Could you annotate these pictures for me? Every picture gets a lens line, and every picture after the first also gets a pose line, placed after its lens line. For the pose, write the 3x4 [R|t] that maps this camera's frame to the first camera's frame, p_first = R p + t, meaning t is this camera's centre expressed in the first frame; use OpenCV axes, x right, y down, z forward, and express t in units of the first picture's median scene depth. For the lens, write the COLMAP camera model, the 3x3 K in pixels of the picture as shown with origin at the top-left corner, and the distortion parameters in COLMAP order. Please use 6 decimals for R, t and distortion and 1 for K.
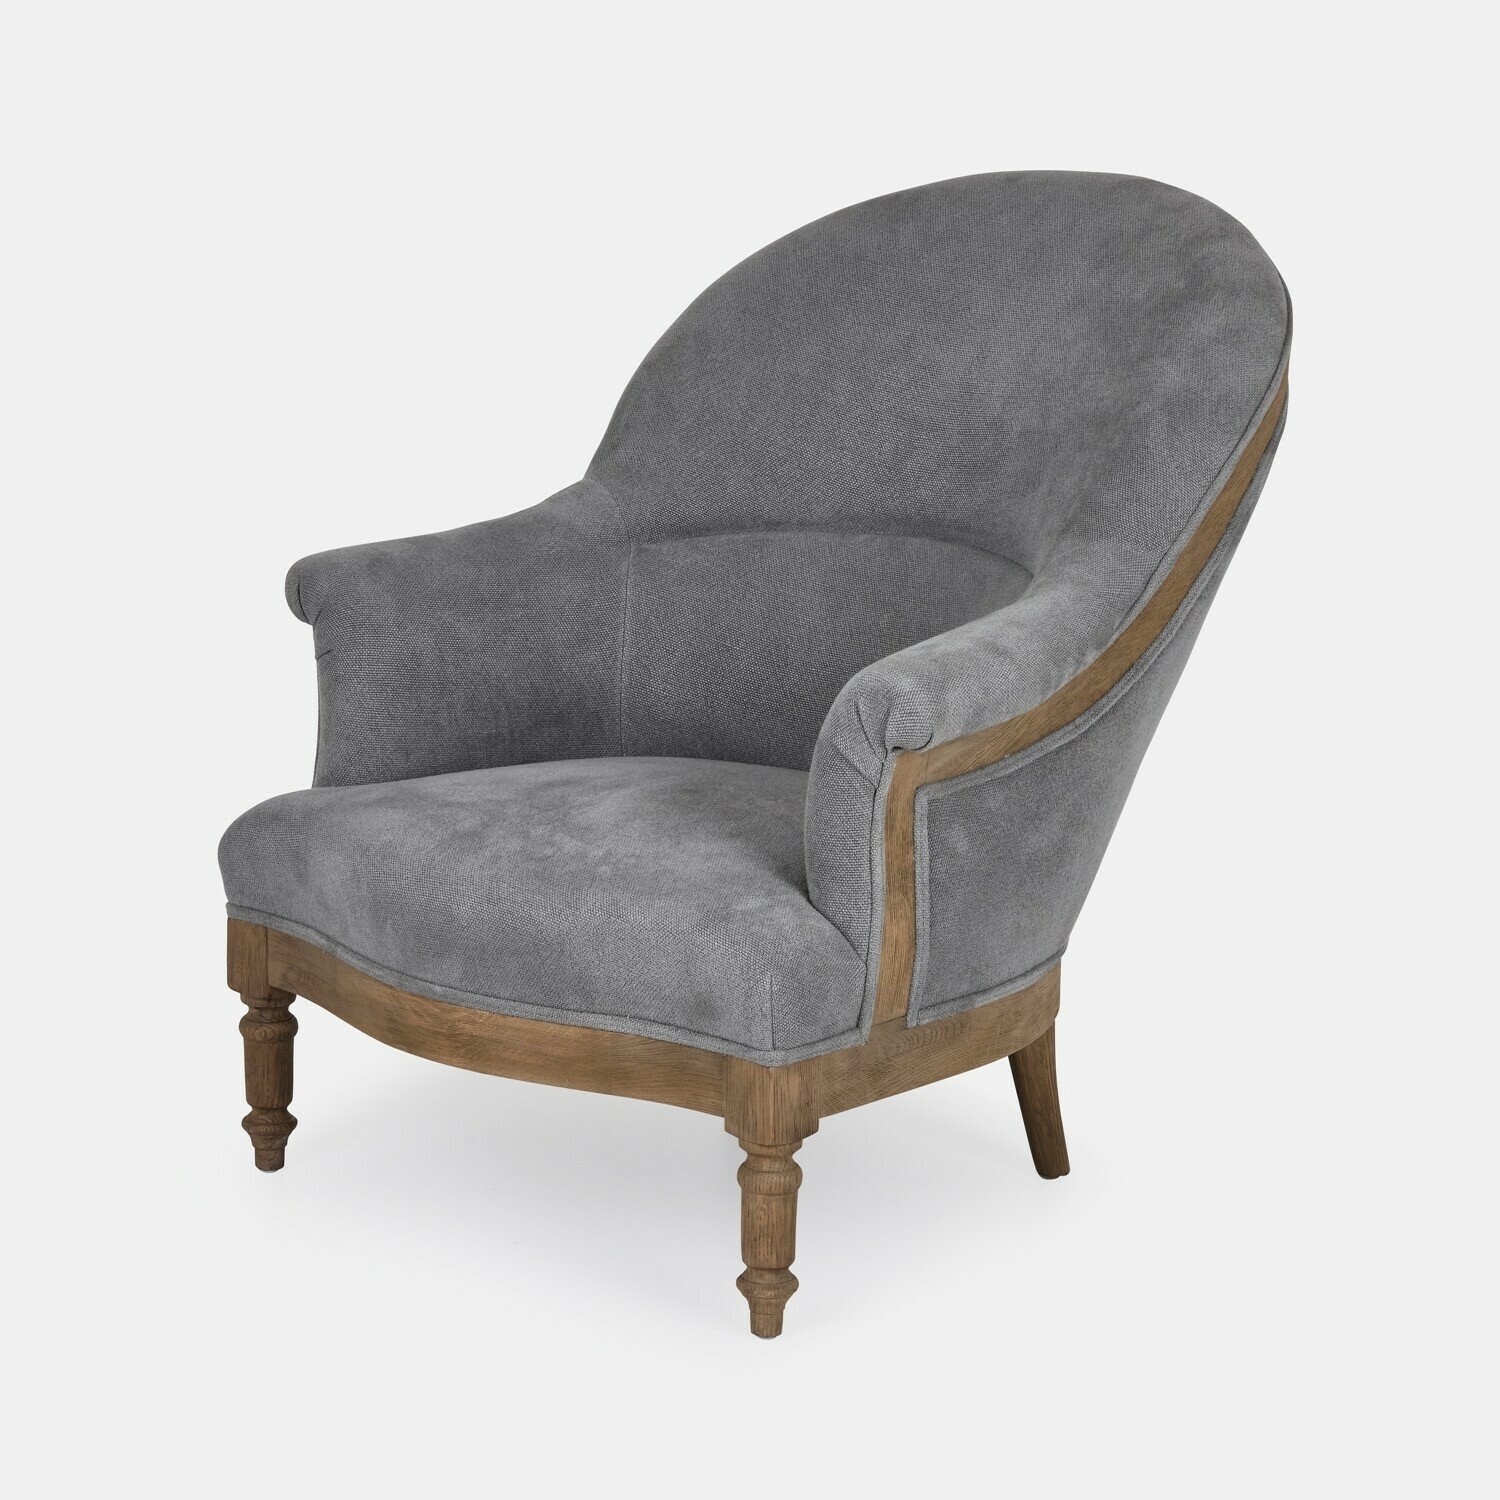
lens RADIAL K [[5566.6, 0, 750.0], [0, 5566.6, 750.0], [0, 0, 1]] dist [-0.243870, -0.695556]
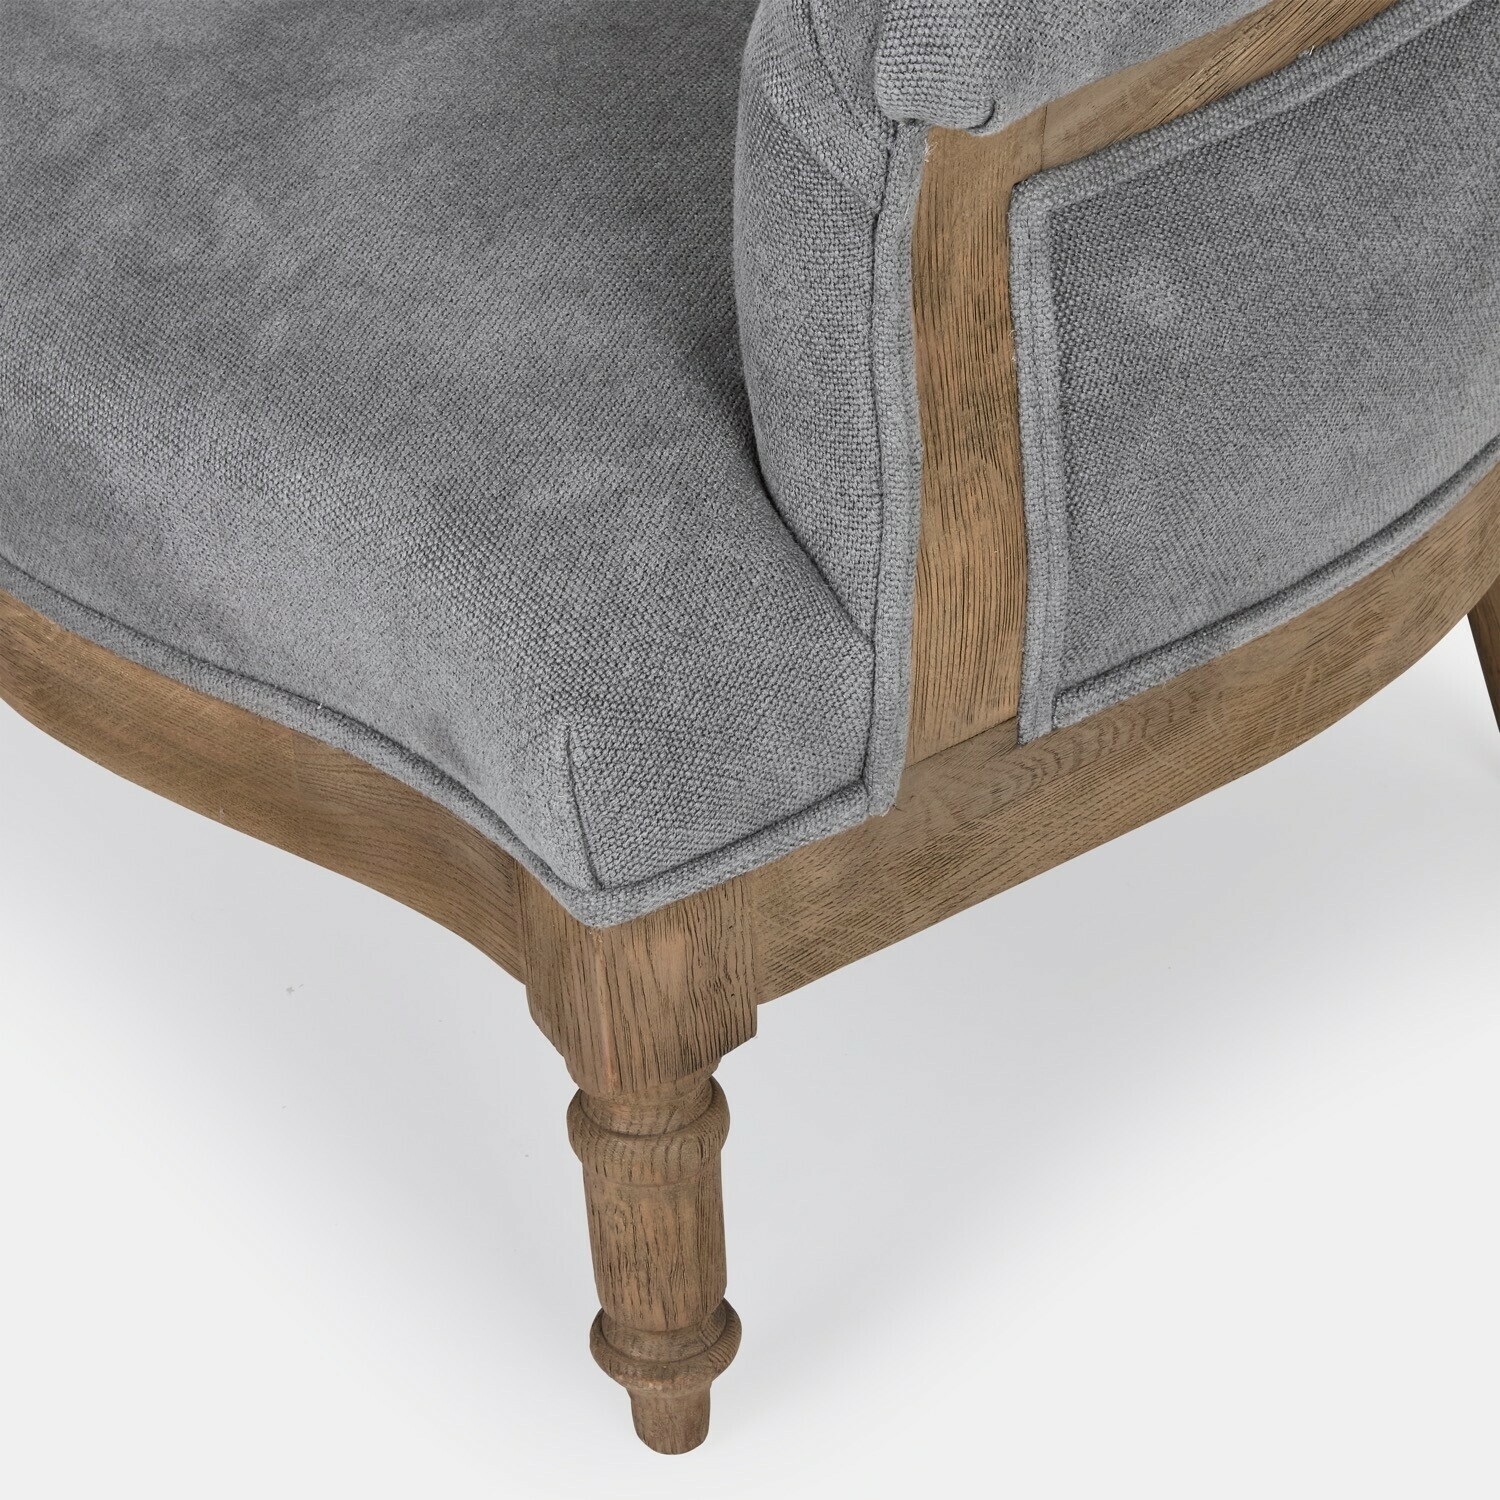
lens RADIAL K [[4879.7, 0, 659.7], [0, 4879.7, 748.7], [0, 0, 1]] dist [0.168253, -3.352049]
pose [[0.968351, 0.062098, -0.241745, 0.087614], [0.022298, 0.943158, 0.331595, -0.066089], [0.248595, -0.326490, 0.911923, 0.675053]]
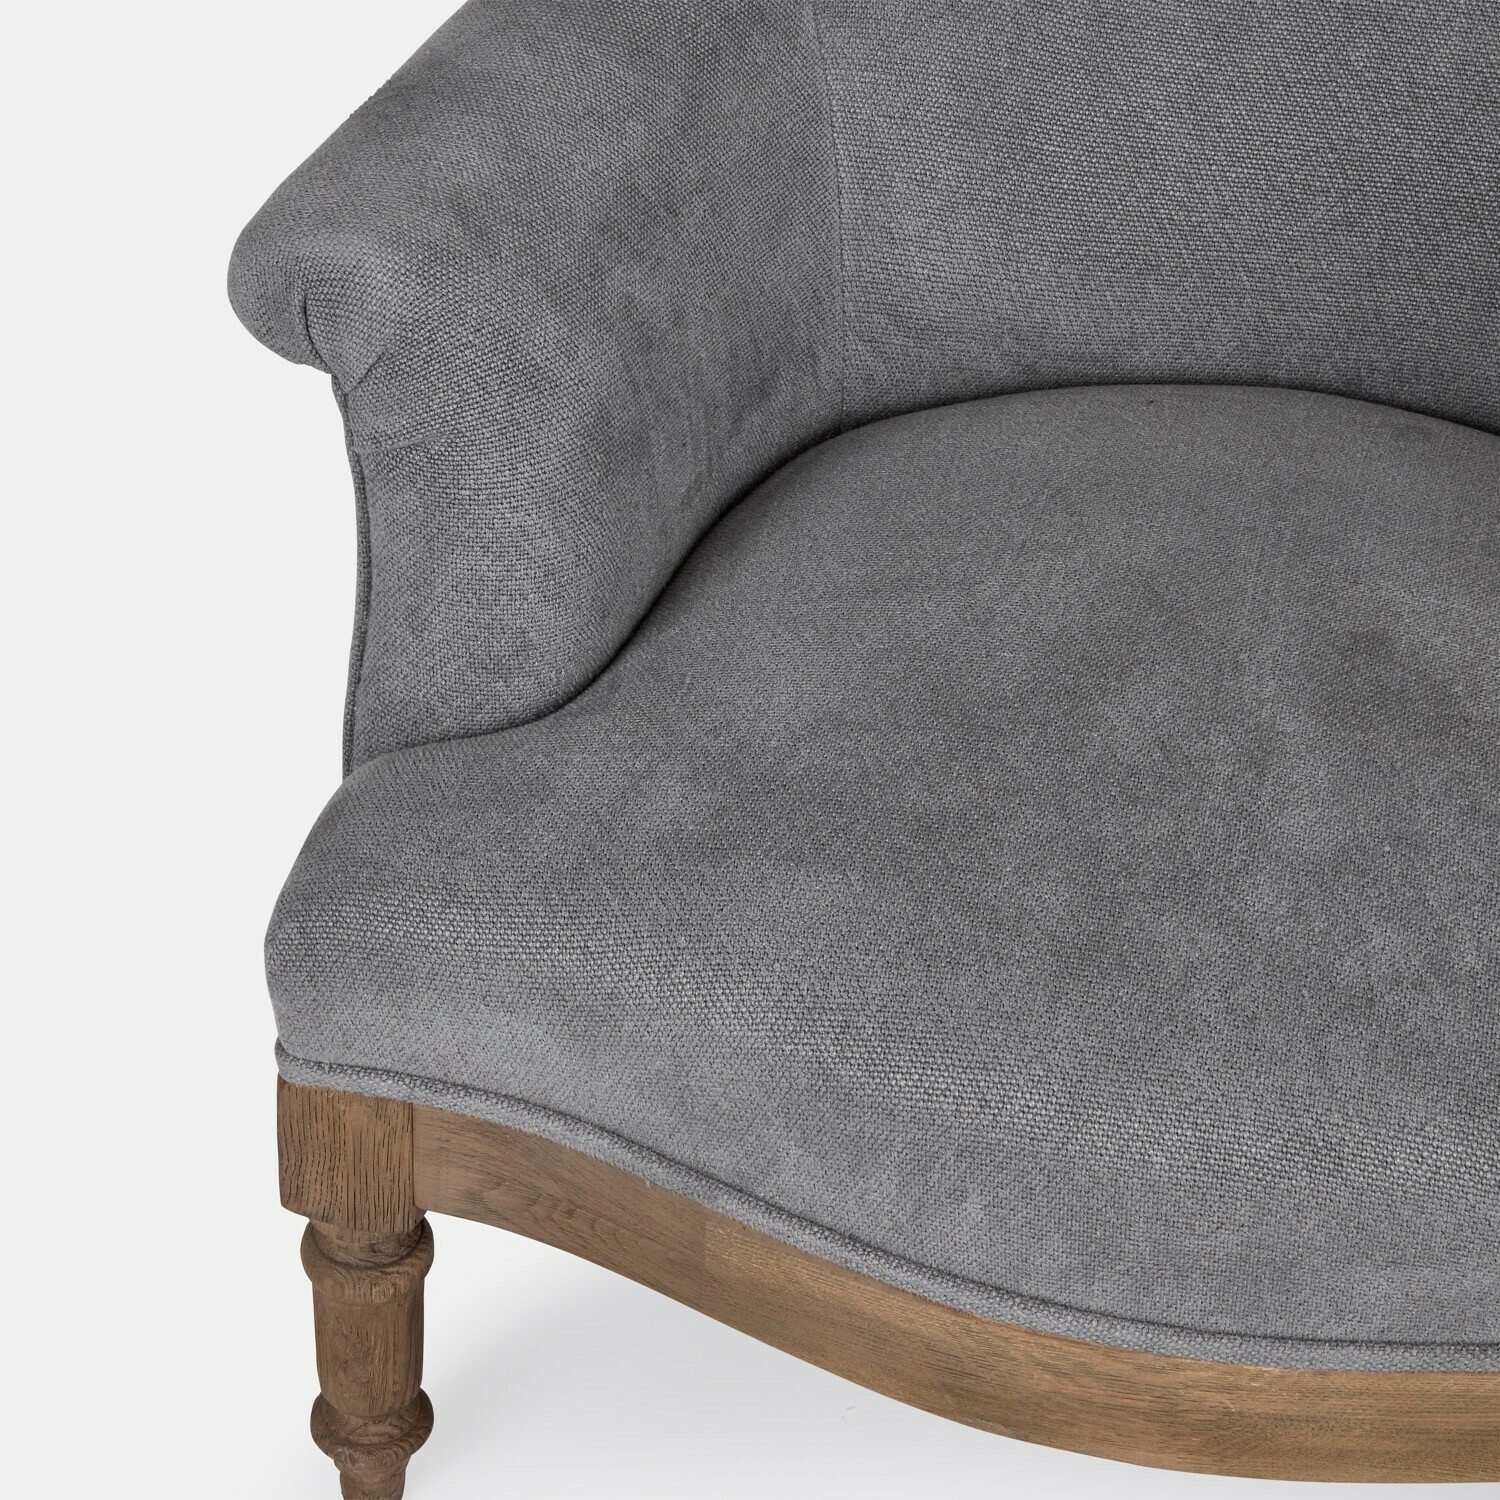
lens RADIAL K [[4879.7, 0, 659.7], [0, 4879.7, 748.7], [0, 0, 1]] dist [0.168253, -3.352049]
pose [[0.876006, -0.263357, 0.404051, -0.232162], [0.090396, 0.912563, 0.398819, -0.154340], [-0.473754, -0.312844, 0.823217, 0.728852]]
